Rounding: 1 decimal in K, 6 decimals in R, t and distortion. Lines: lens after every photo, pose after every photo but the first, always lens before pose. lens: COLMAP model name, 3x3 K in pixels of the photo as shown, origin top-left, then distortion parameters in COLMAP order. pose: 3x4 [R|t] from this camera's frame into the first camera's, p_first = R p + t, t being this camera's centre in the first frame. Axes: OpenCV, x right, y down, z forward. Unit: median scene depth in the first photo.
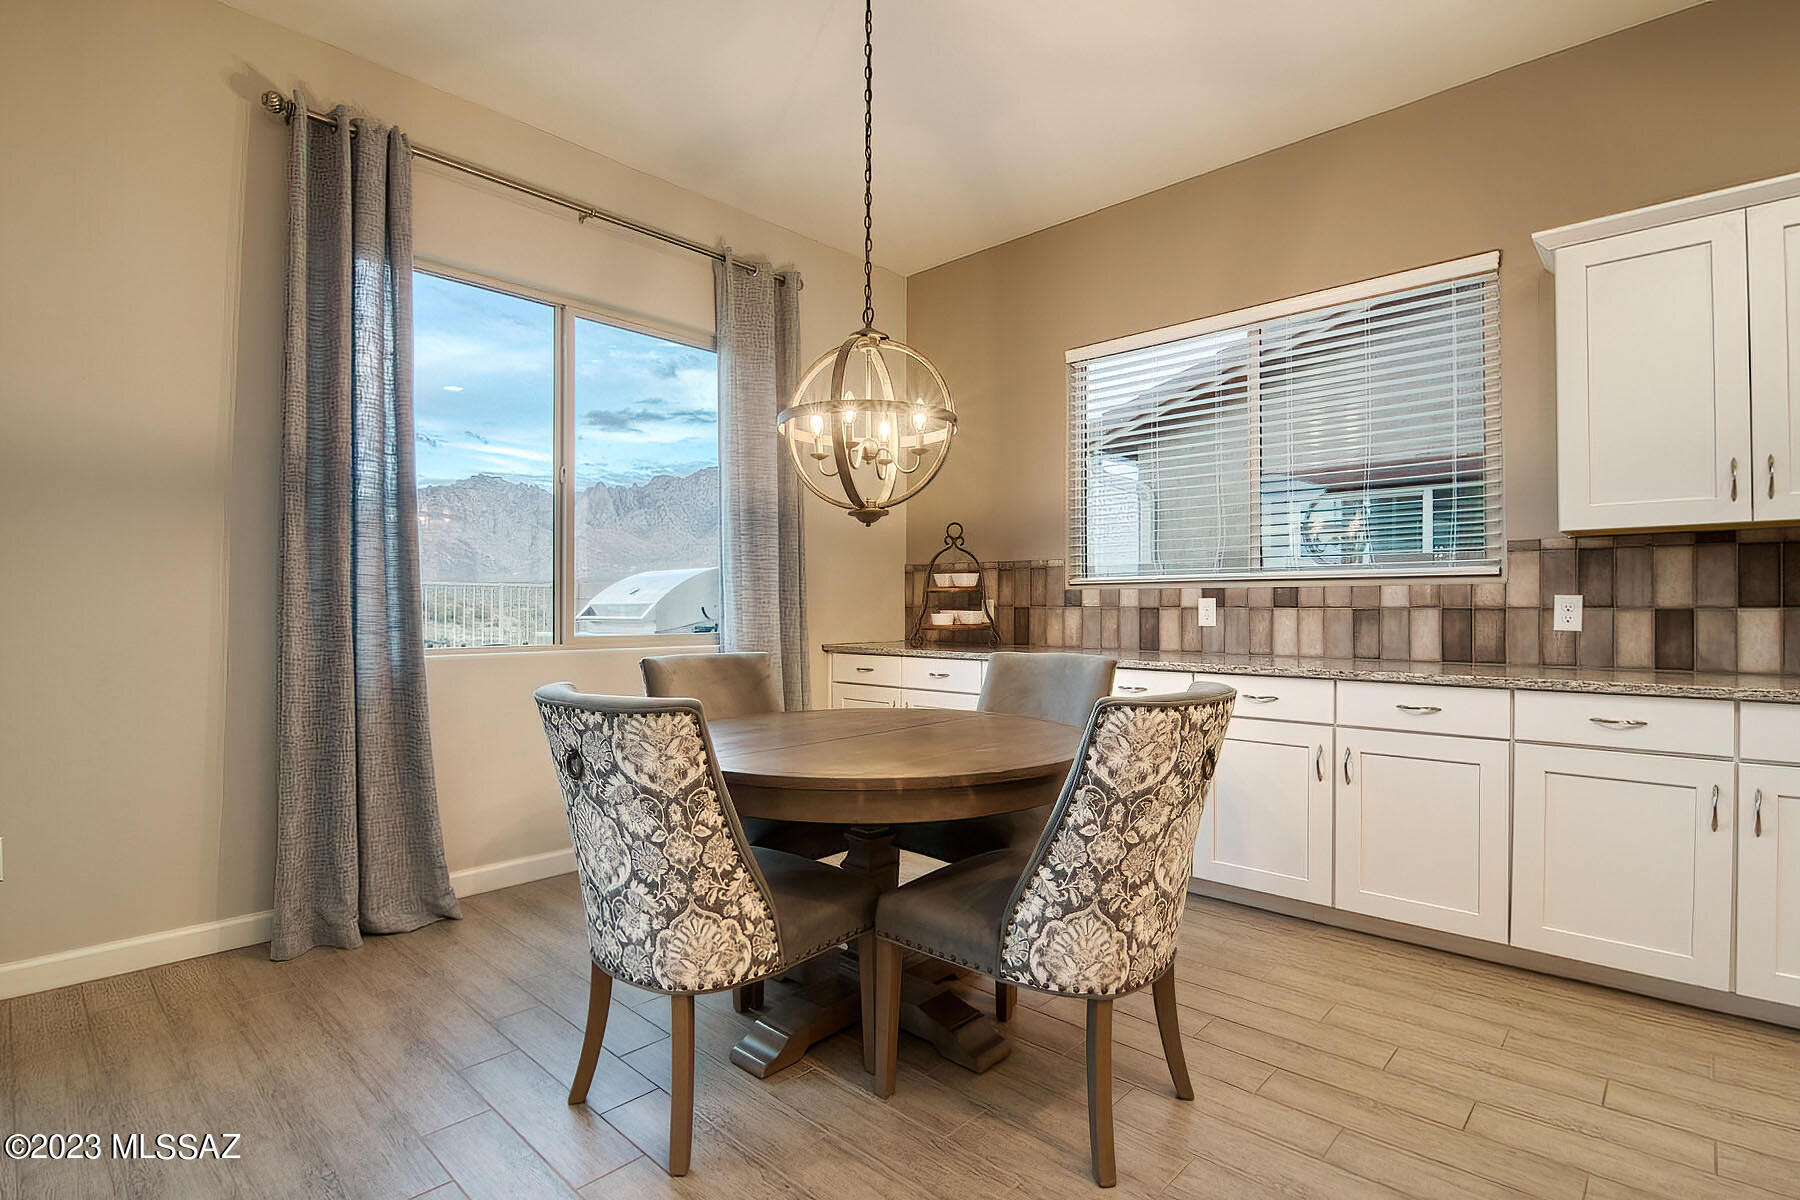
lens RADIAL K [[854.2, 0, 900.0], [0, 854.2, 600.0], [0, 0, 1]] dist [-0.023461, -0.000983]
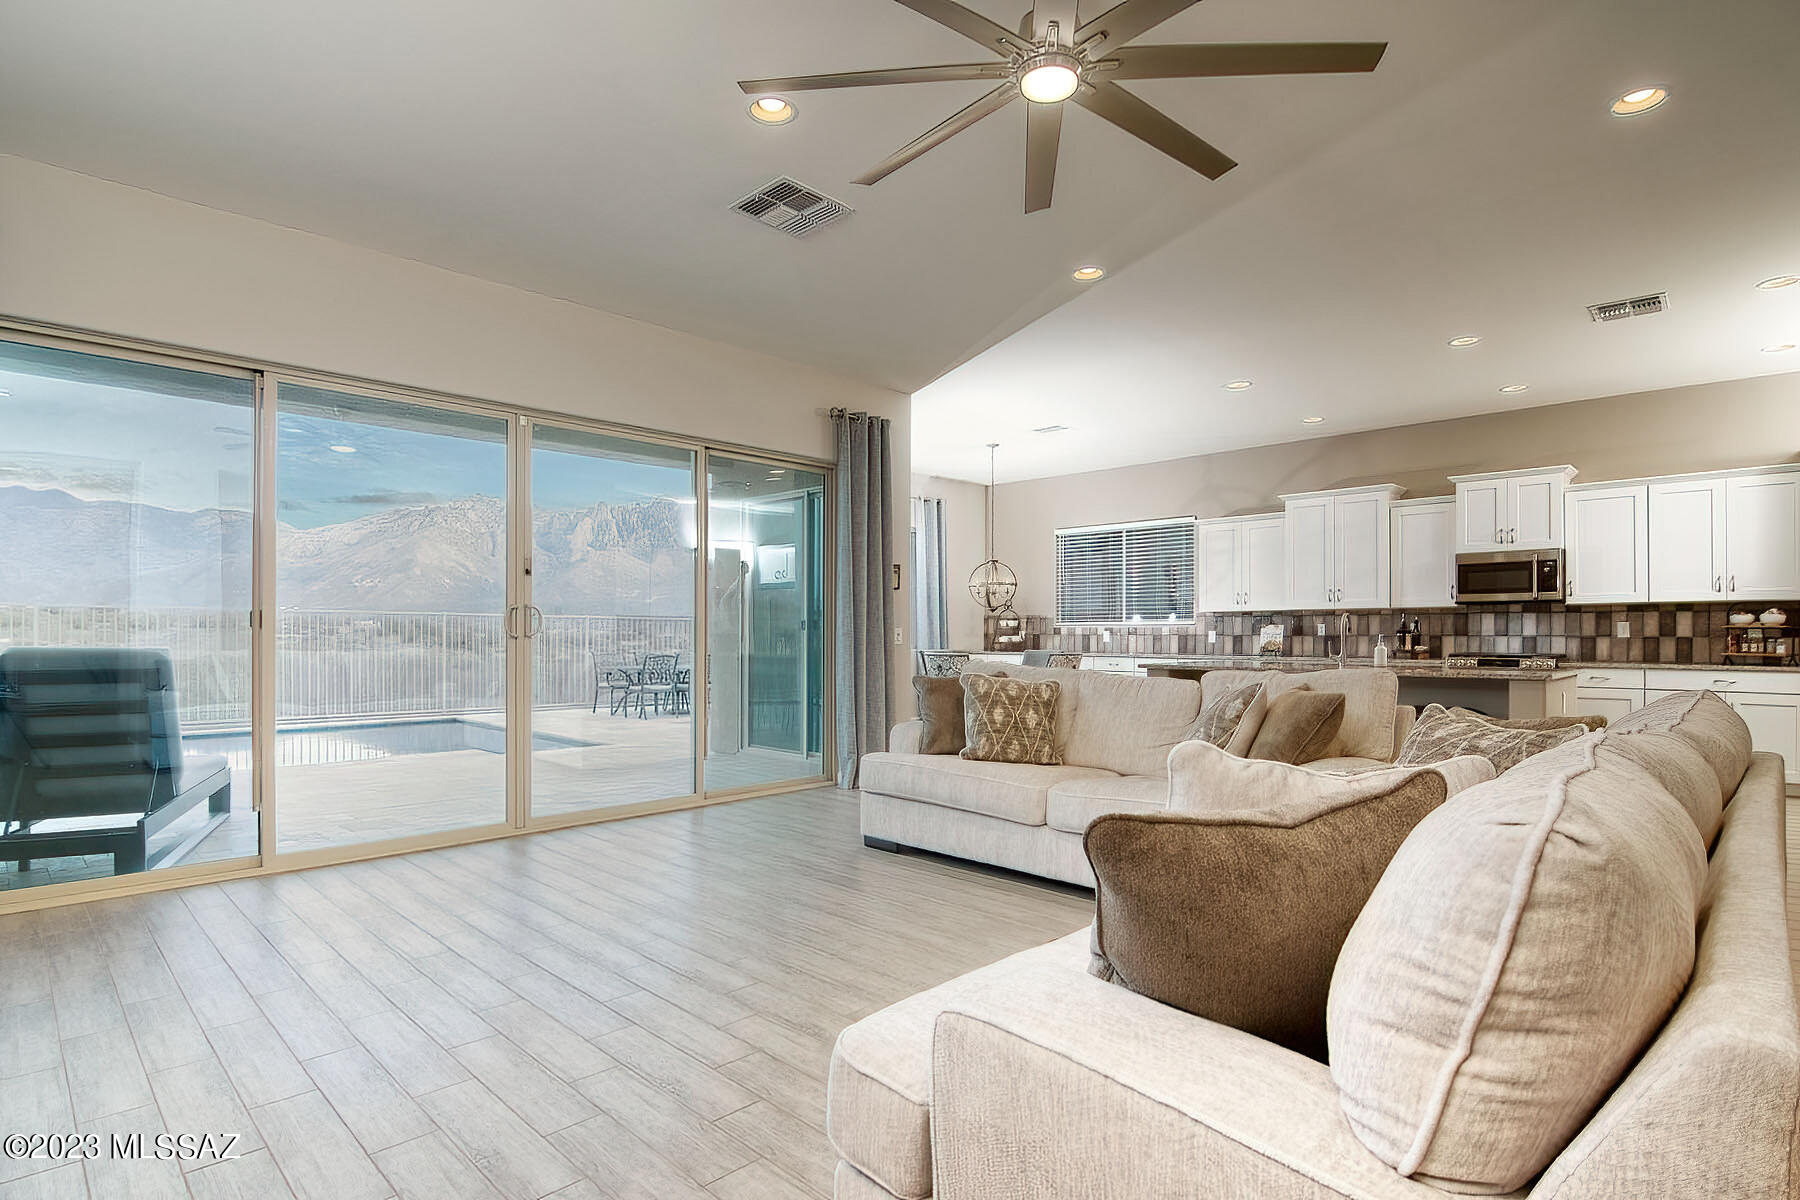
lens RADIAL K [[911.5, 0, 863.8], [0, 911.5, 632.8], [0, 0, 1]] dist [-0.031581, -0.001422]
pose [[0.998430, 0.003596, -0.055894, -0.307876], [-0.003245, 0.999974, 0.006384, -0.017198], [0.055916, -0.006193, 0.998416, -2.467996]]
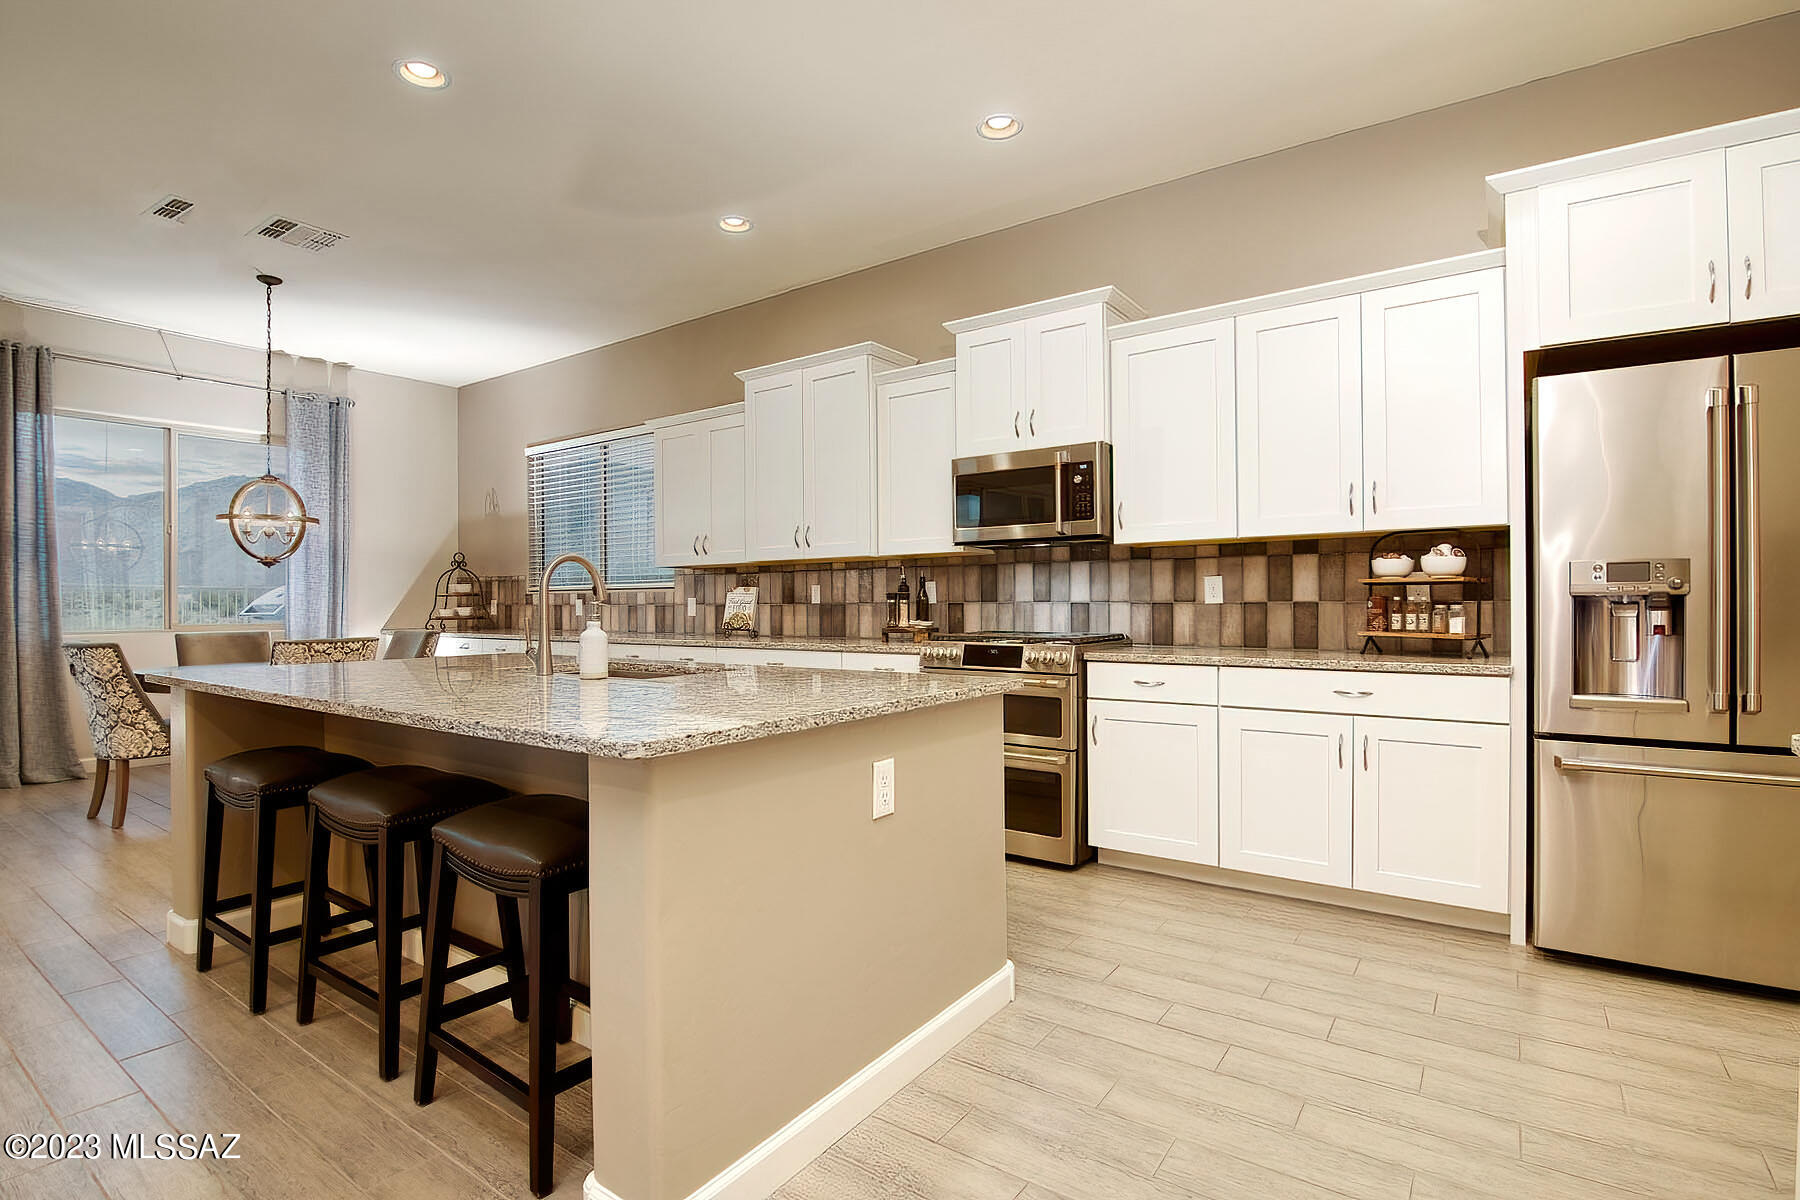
lens RADIAL K [[854.7, 0, 905.4], [0, 854.7, 595.6], [0, 0, 1]] dist [-0.019685, -0.000817]
pose [[0.990594, -0.005821, 0.136709, 1.042563], [0.005645, 0.999983, 0.001674, -0.012023], [-0.136717, -0.000886, 0.990610, -1.089151]]
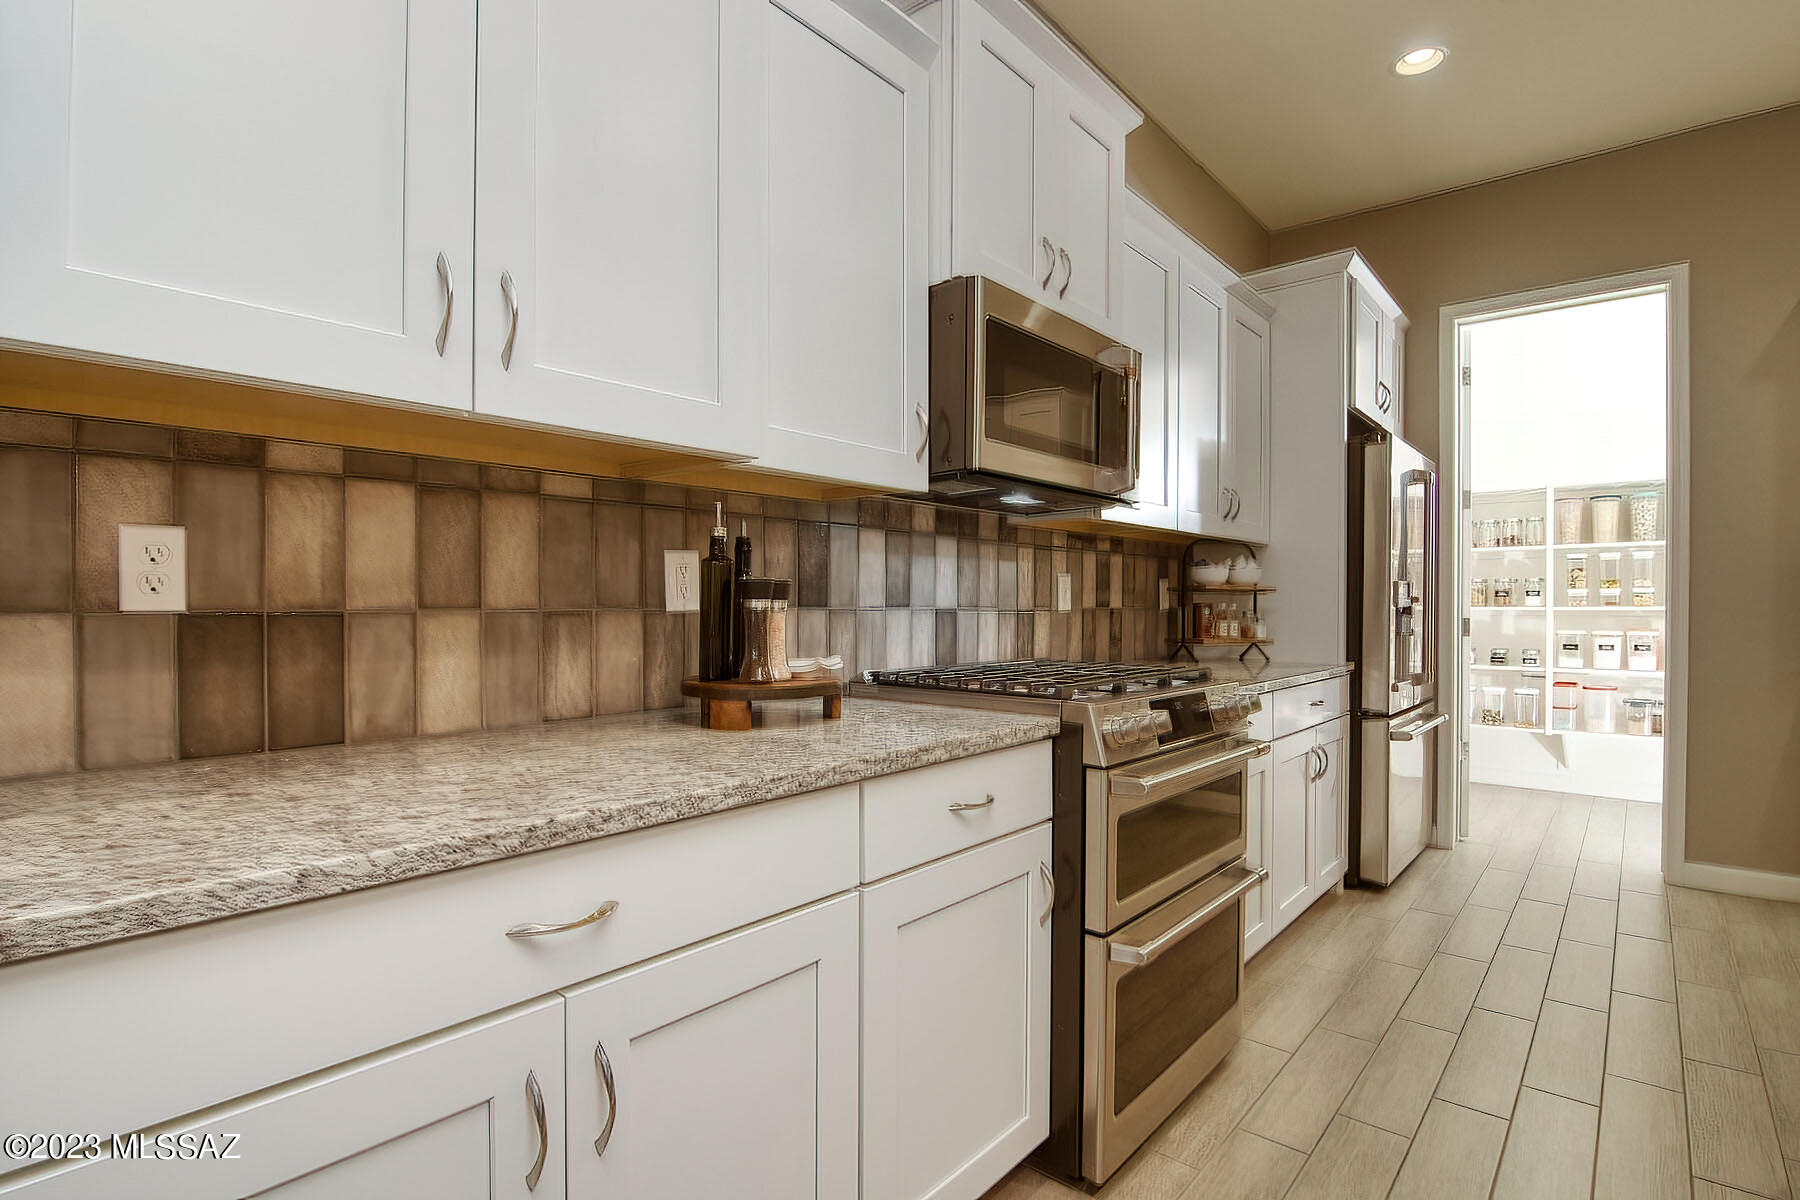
lens RADIAL K [[874.5, 0, 900.0], [0, 874.5, 600.0], [0, 0, 1]] dist [-0.024296, -0.001097]
pose [[-0.039592, 0.005788, 0.999199, 0.688802], [-0.011141, 0.999919, -0.006234, 0.000785], [-0.999154, -0.011379, -0.039524, 0.420860]]
